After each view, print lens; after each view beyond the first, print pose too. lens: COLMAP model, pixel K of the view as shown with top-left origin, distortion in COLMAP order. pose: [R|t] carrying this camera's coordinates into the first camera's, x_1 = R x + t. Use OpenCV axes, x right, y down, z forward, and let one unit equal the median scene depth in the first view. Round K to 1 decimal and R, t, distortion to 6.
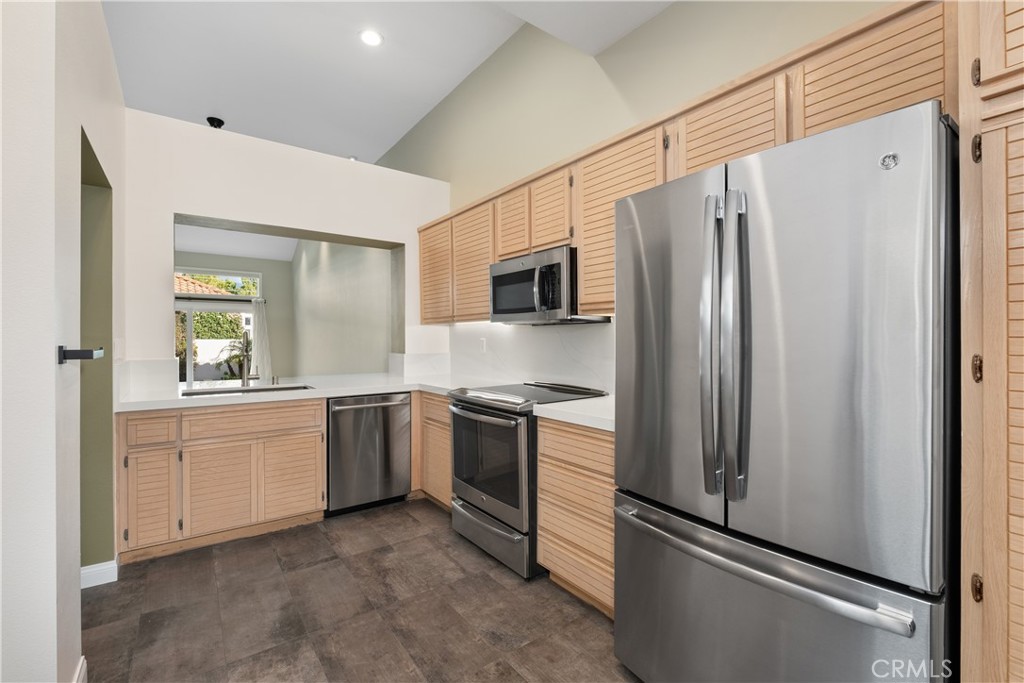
lens RADIAL K [[443.0, 0, 506.0], [0, 443.0, 336.4], [0, 0, 1]] dist [-0.009586, 0.001859]
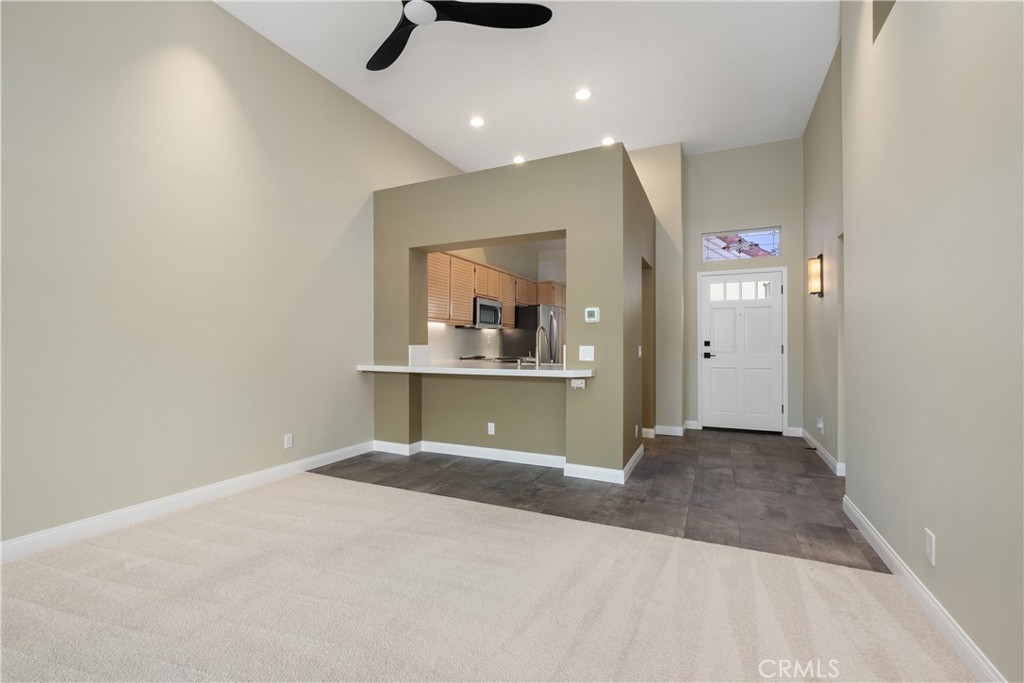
lens RADIAL K [[443.0, 0, 510.0], [0, 443.0, 341.4], [0, 0, 1]] dist [-0.009586, 0.001859]
pose [[-0.484537, 0.009752, 0.874716, -2.026174], [-0.001191, 0.999930, -0.011808, 0.062675], [-0.874770, -0.006763, -0.484491, 2.031757]]
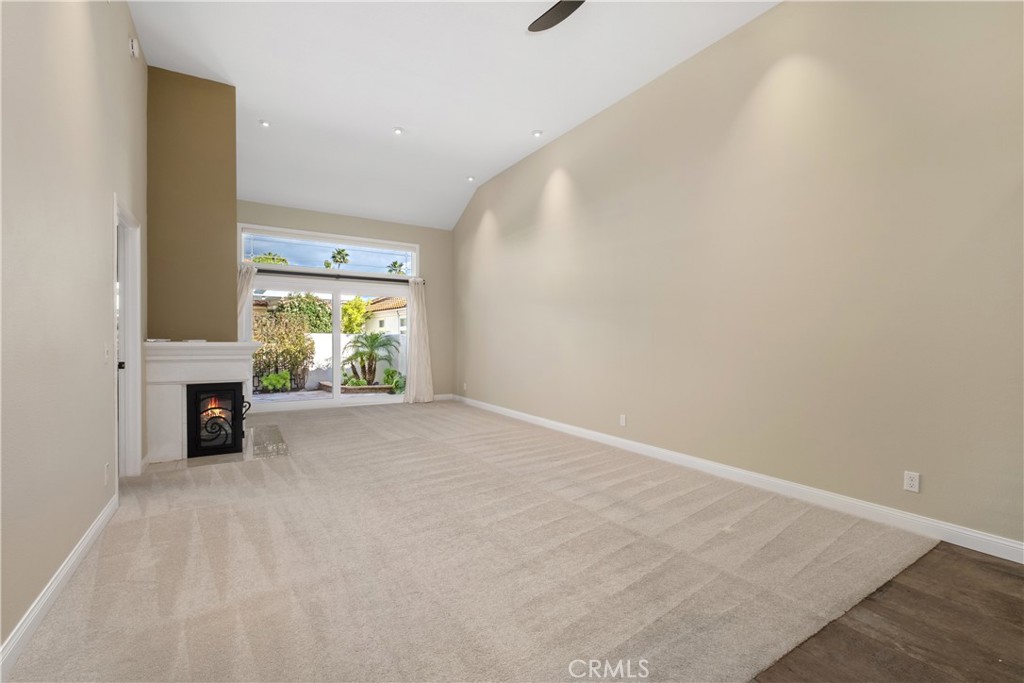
lens RADIAL K [[443.0, 0, 510.2], [0, 443.0, 344.9], [0, 0, 1]] dist [-0.009586, 0.001859]
pose [[0.997637, 0.008294, -0.068199, -1.294659], [-0.006970, 0.999783, 0.019624, 0.045640], [0.068347, -0.019102, 0.997479, 0.950798]]
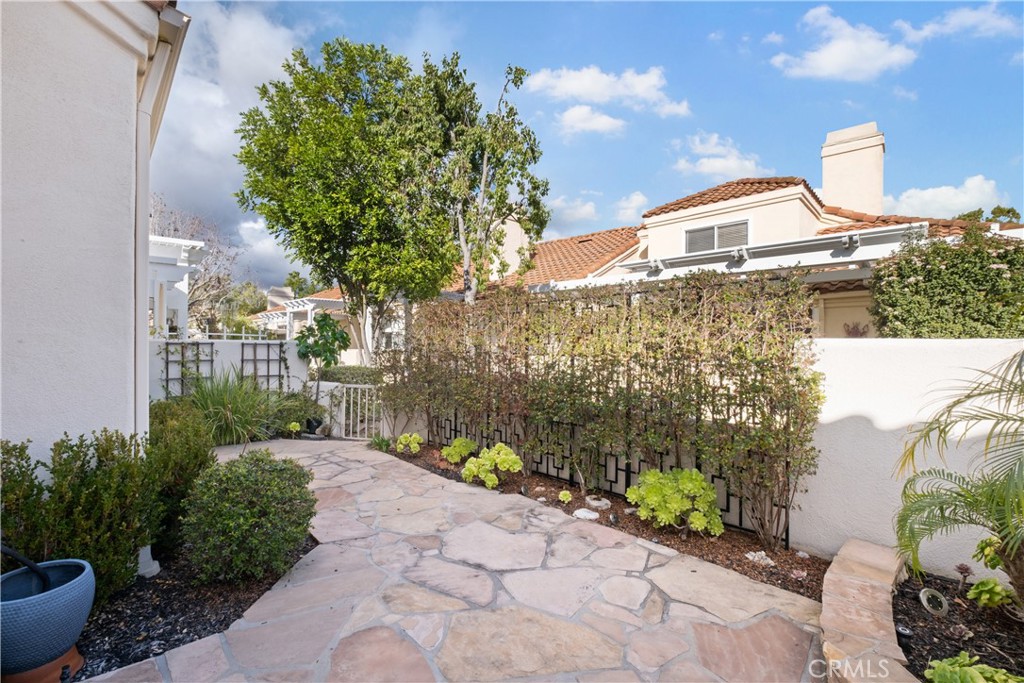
lens RADIAL K [[443.0, 0, 513.0], [0, 443.0, 345.8], [0, 0, 1]] dist [-0.009586, 0.001859]
pose [[0.122153, 0.005223, -0.992498, -2.395820], [-0.003320, 0.999983, 0.004853, 0.047653], [0.992506, 0.002702, 0.122168, 3.882384]]
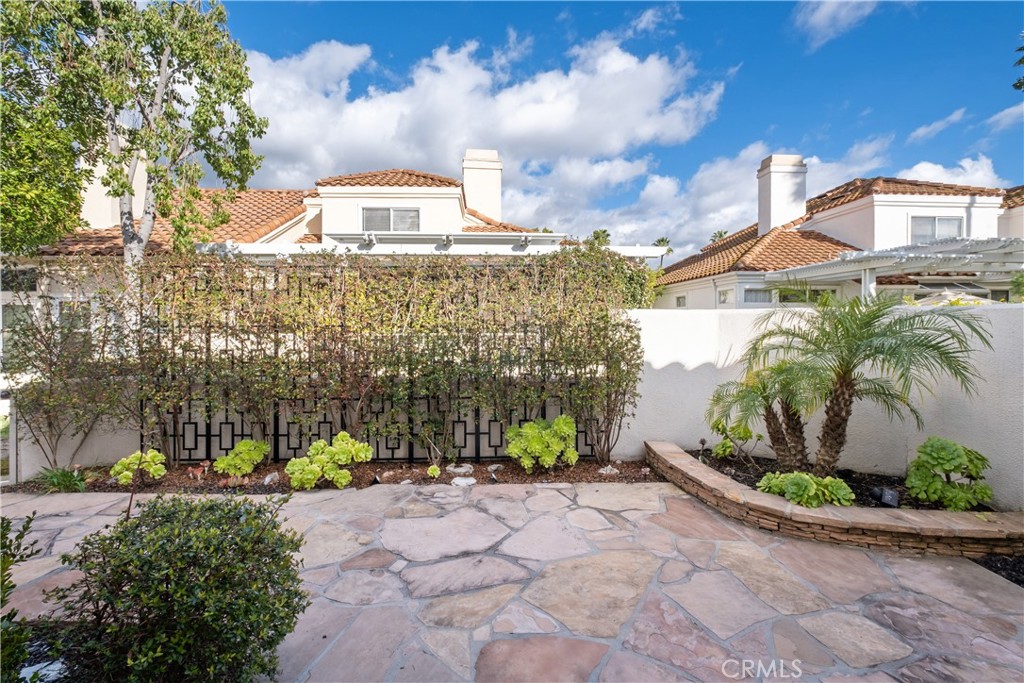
lens RADIAL K [[443.0, 0, 510.6], [0, 443.0, 331.6], [0, 0, 1]] dist [-0.009586, 0.001859]
pose [[0.810158, 0.010656, -0.586115, -2.756202], [0.003762, 0.999720, 0.023376, 0.070296], [0.586200, -0.021143, 0.809891, 3.309317]]
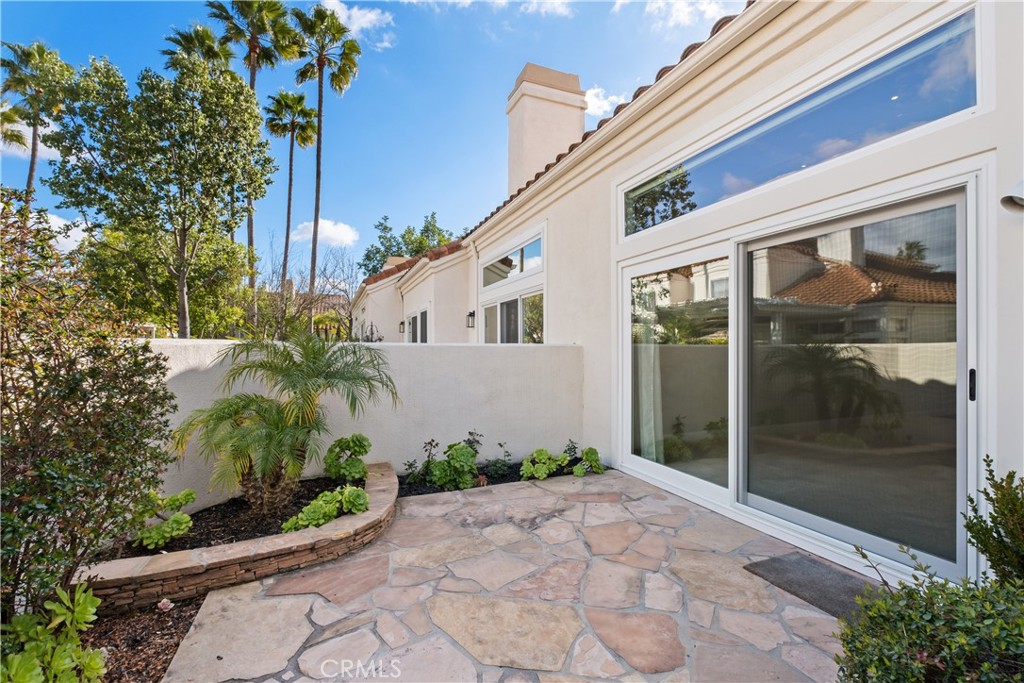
lens RADIAL K [[443.0, 0, 509.5], [0, 443.0, 344.4], [0, 0, 1]] dist [-0.009586, 0.001859]
pose [[0.242680, 0.013148, 0.970017, -3.766457], [-0.007734, 0.999903, -0.011618, 0.057941], [-0.970076, -0.004682, 0.242758, 3.795029]]
